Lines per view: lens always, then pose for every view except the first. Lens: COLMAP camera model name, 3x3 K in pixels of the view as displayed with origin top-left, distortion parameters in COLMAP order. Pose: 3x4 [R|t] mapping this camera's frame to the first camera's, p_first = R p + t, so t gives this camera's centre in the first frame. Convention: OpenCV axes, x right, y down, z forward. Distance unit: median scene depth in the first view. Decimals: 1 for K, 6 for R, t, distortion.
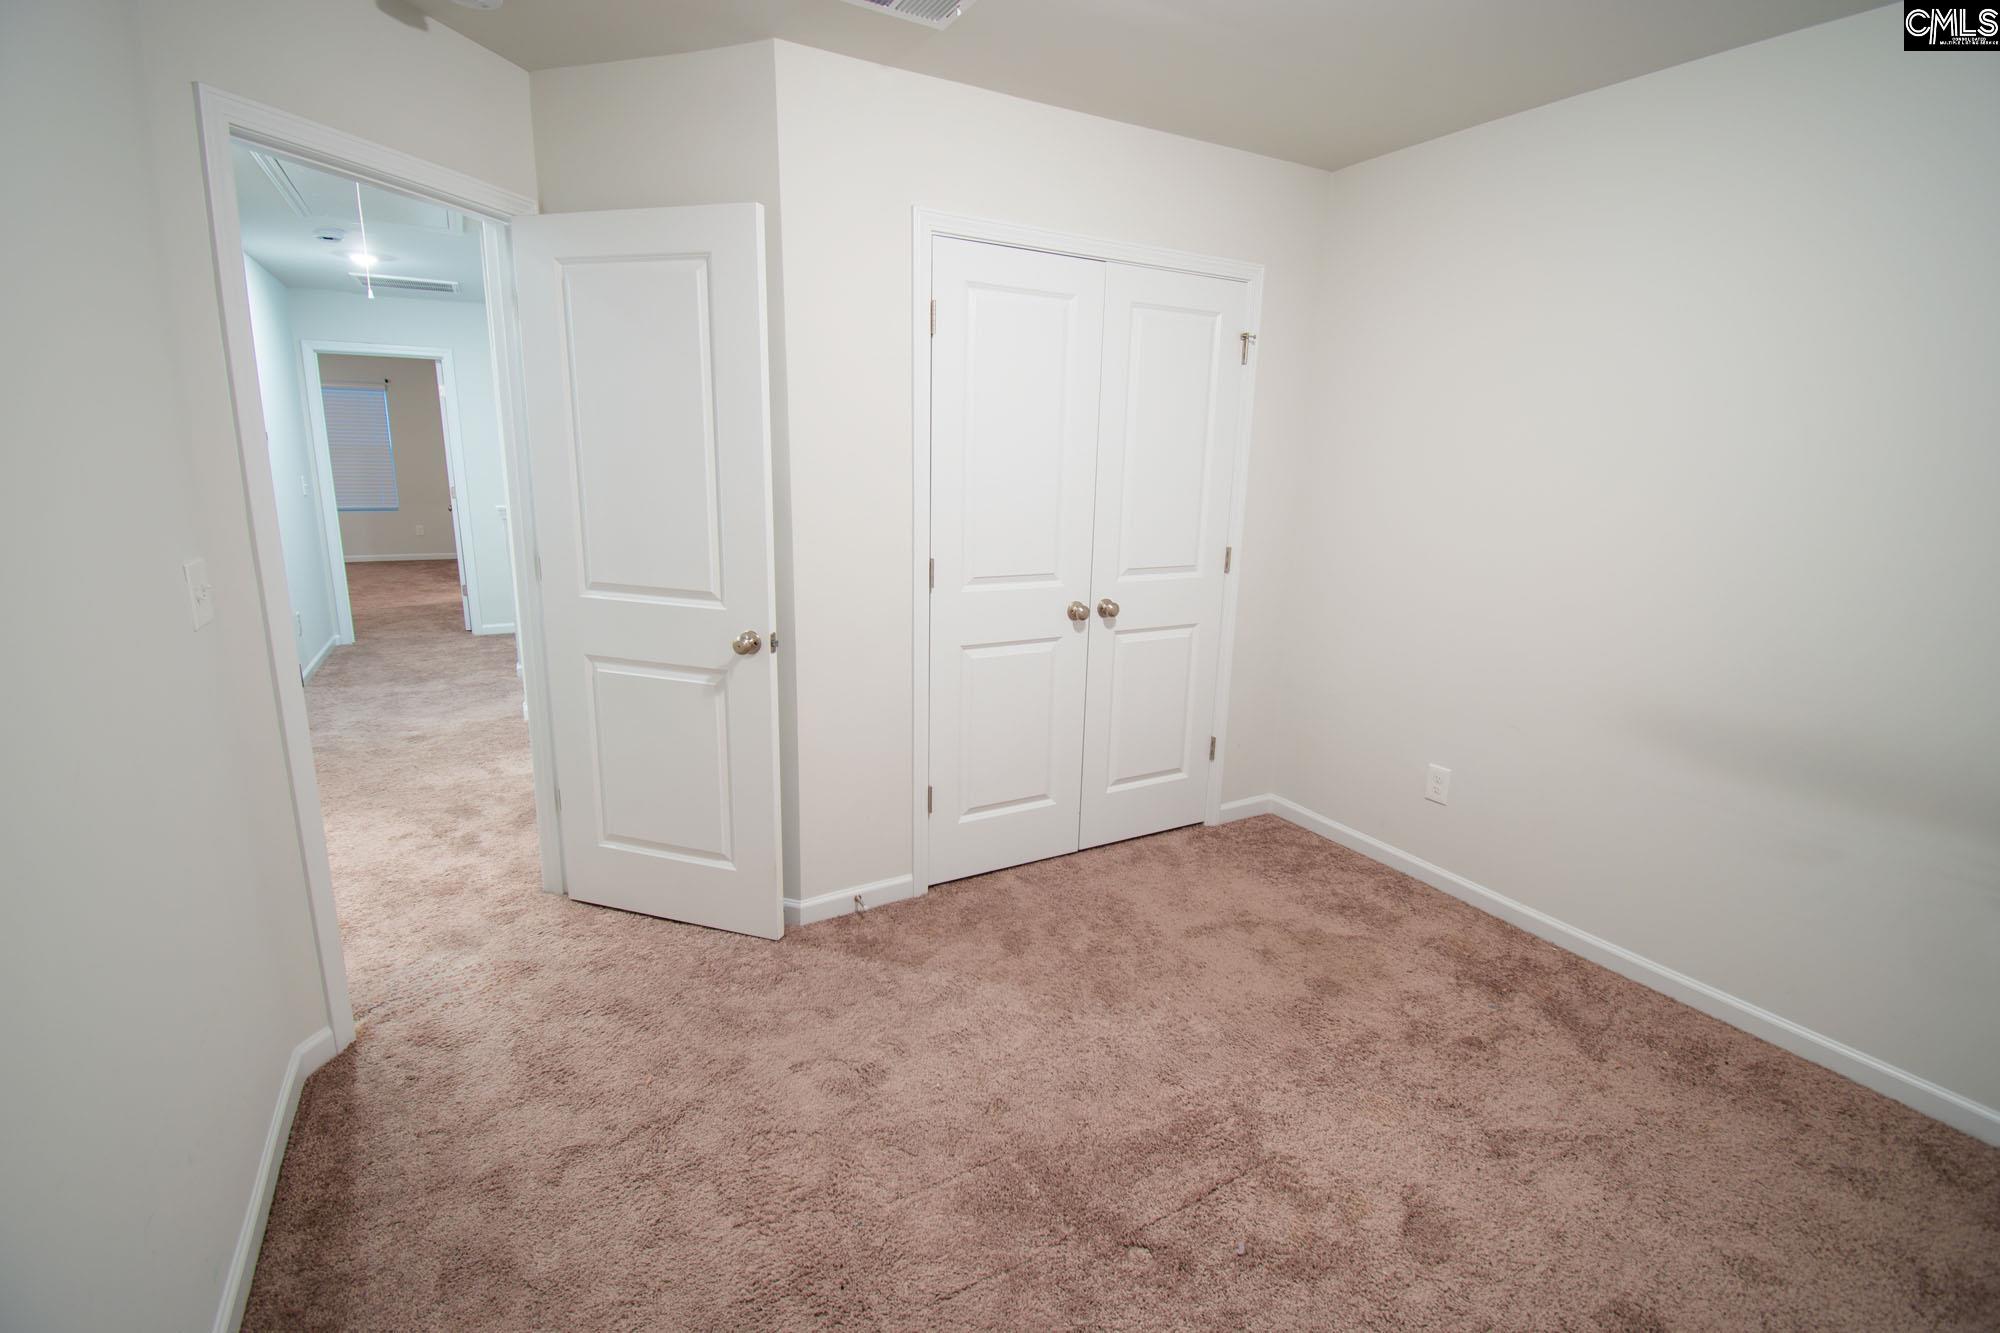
lens RADIAL K [[904.8, 0, 995.9], [0, 904.8, 663.1], [0, 0, 1]] dist [-0.022964, -0.003080]
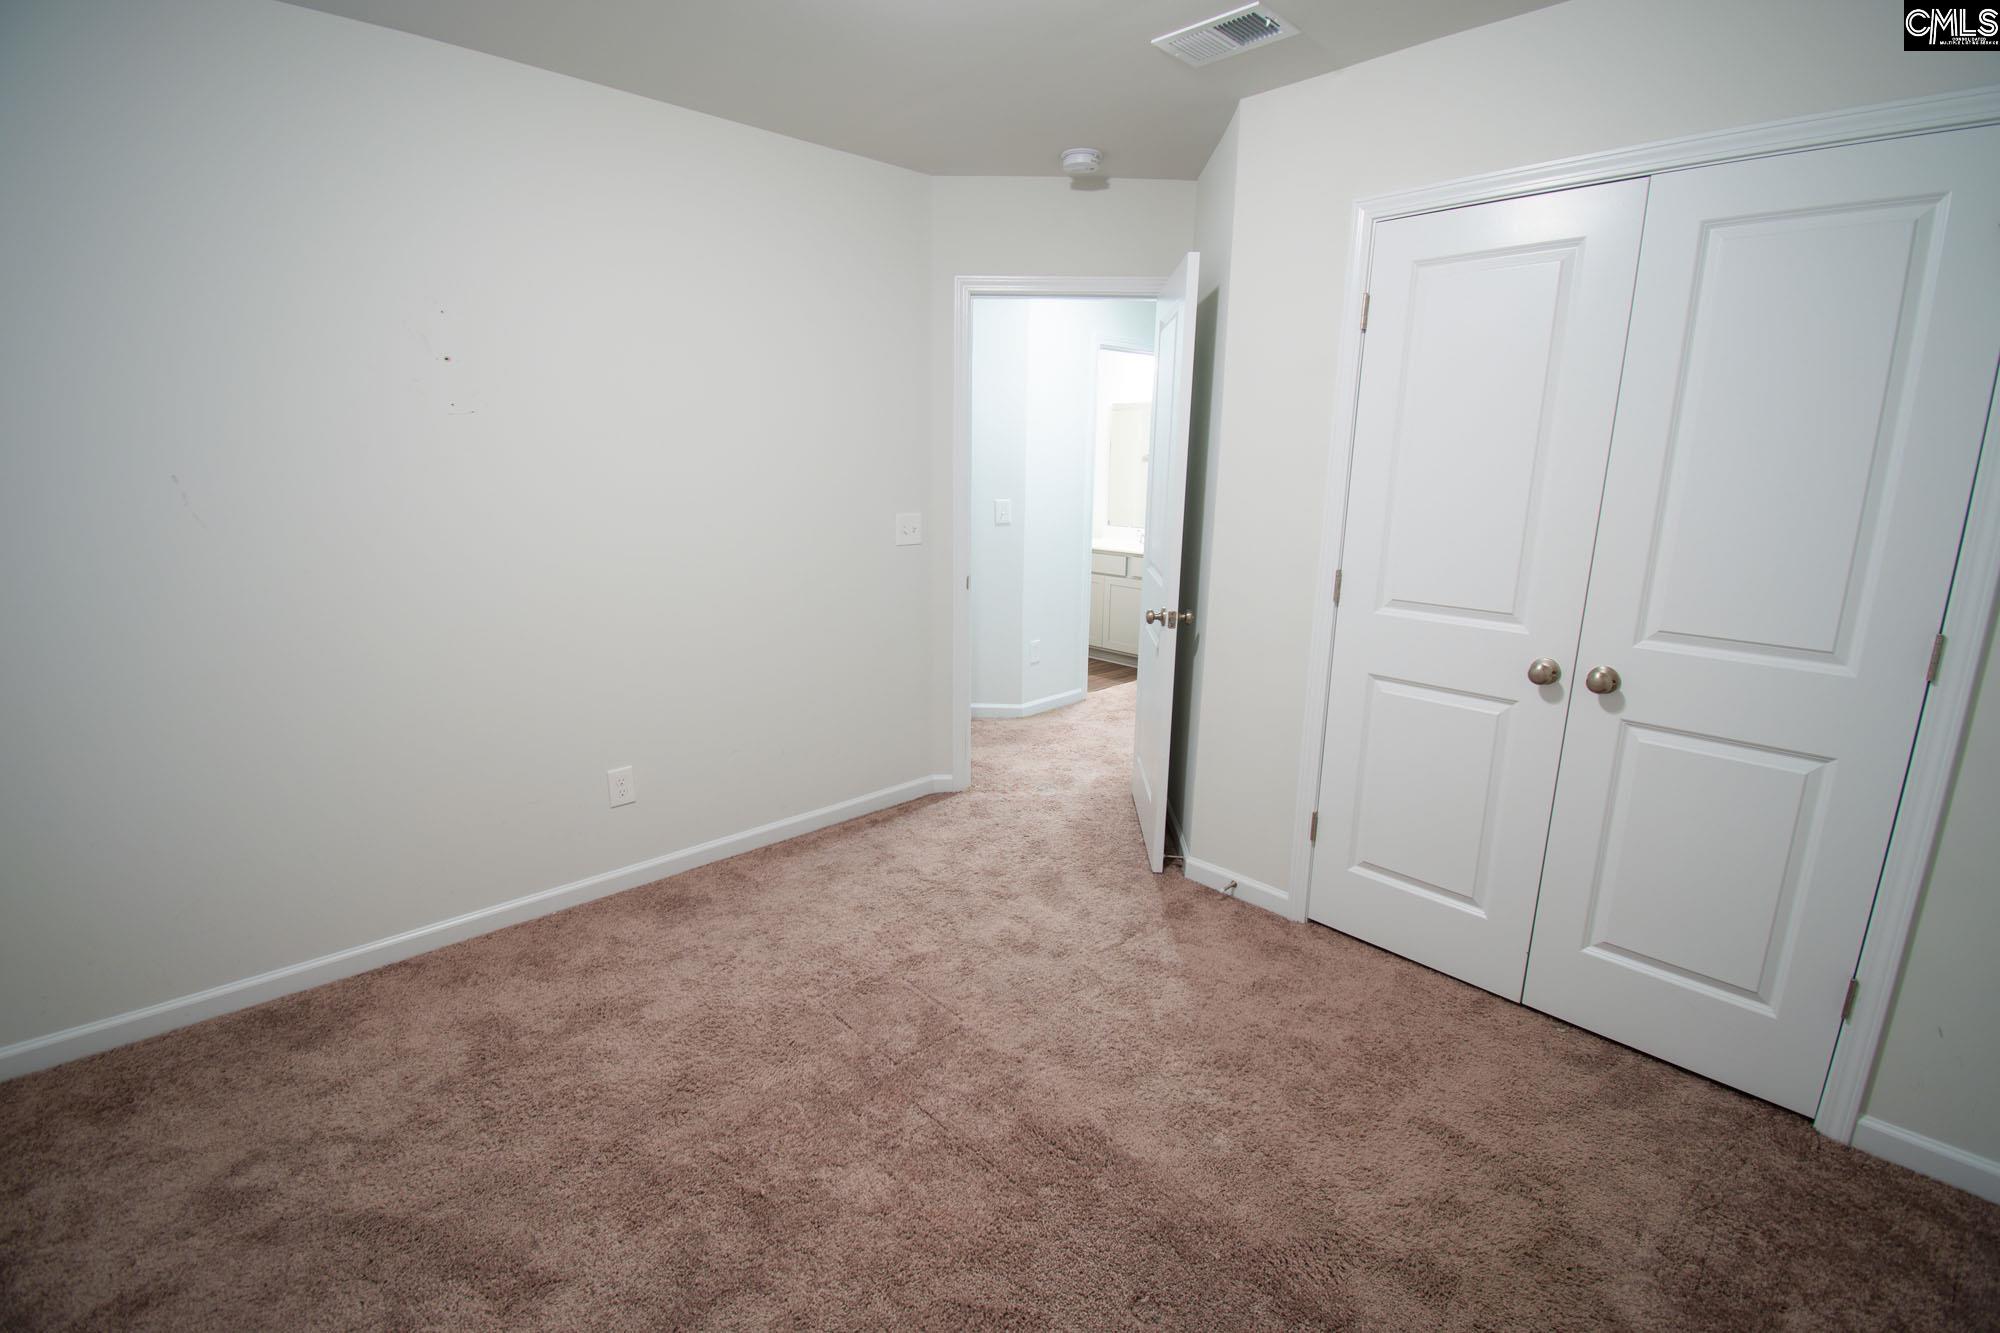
lens RADIAL K [[904.8, 0, 998.5], [0, 904.8, 674.9], [0, 0, 1]] dist [-0.022964, -0.003080]
pose [[0.213375, 0.204799, -0.955264, 0.737923], [-0.225485, 0.961706, 0.155814, -0.073780], [0.950593, 0.182150, 0.251383, 0.432591]]
